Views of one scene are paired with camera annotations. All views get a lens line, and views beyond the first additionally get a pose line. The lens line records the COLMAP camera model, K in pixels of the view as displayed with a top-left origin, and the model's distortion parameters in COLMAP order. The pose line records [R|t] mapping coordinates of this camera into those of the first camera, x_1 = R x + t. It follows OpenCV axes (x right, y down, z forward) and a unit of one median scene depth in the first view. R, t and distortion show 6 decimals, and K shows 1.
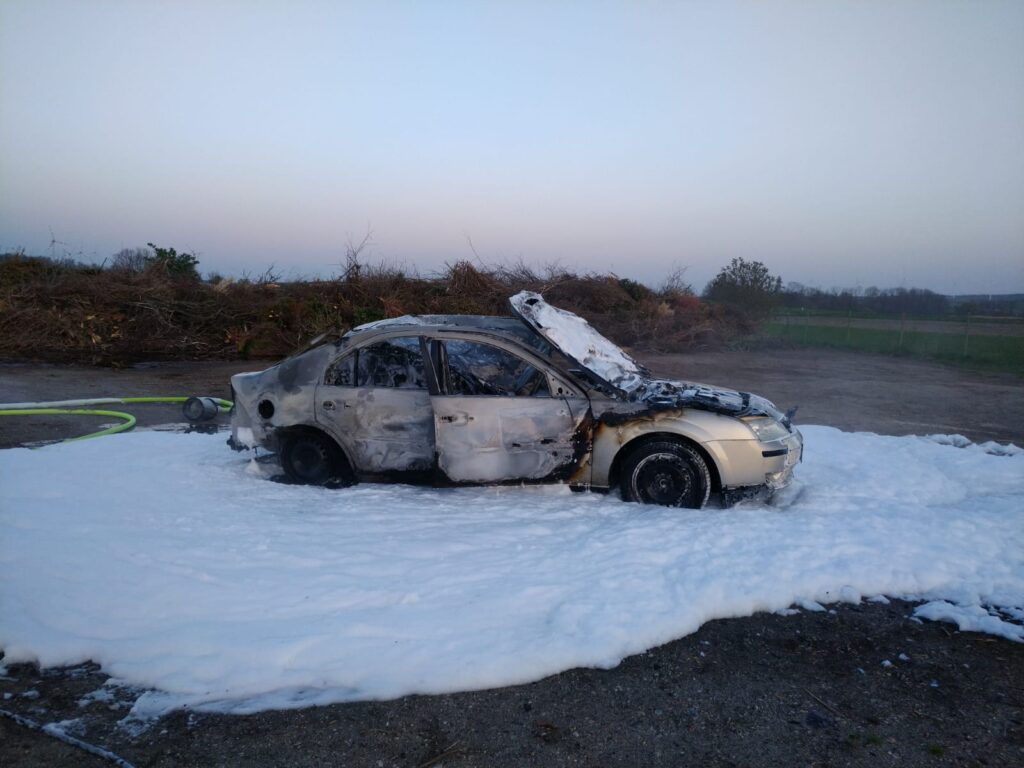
lens RADIAL K [[792.0, 0, 507.4], [0, 792.0, 385.8], [0, 0, 1]] dist [0.000680, 0.033256]
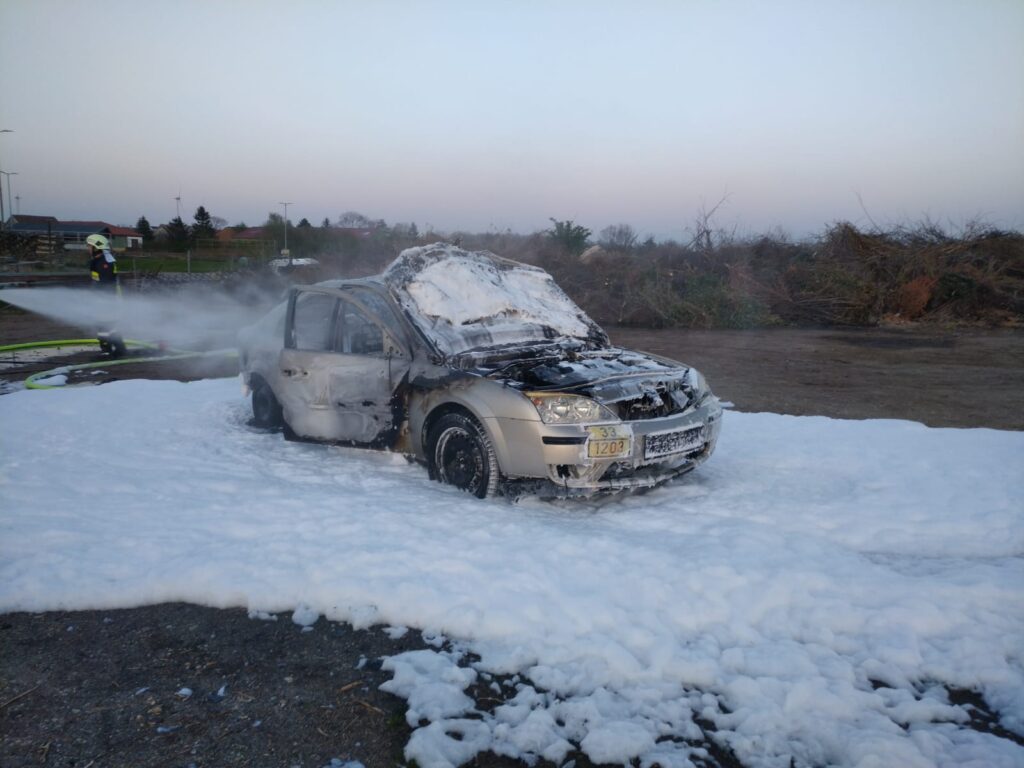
lens RADIAL K [[792.0, 0, 507.4], [0, 792.0, 385.8], [0, 0, 1]] dist [0.000680, 0.033256]
pose [[0.840977, 0.068601, -0.536704, 0.684601], [-0.049342, 0.997520, 0.050188, -0.005065], [0.538816, -0.015725, 0.842277, 0.307078]]
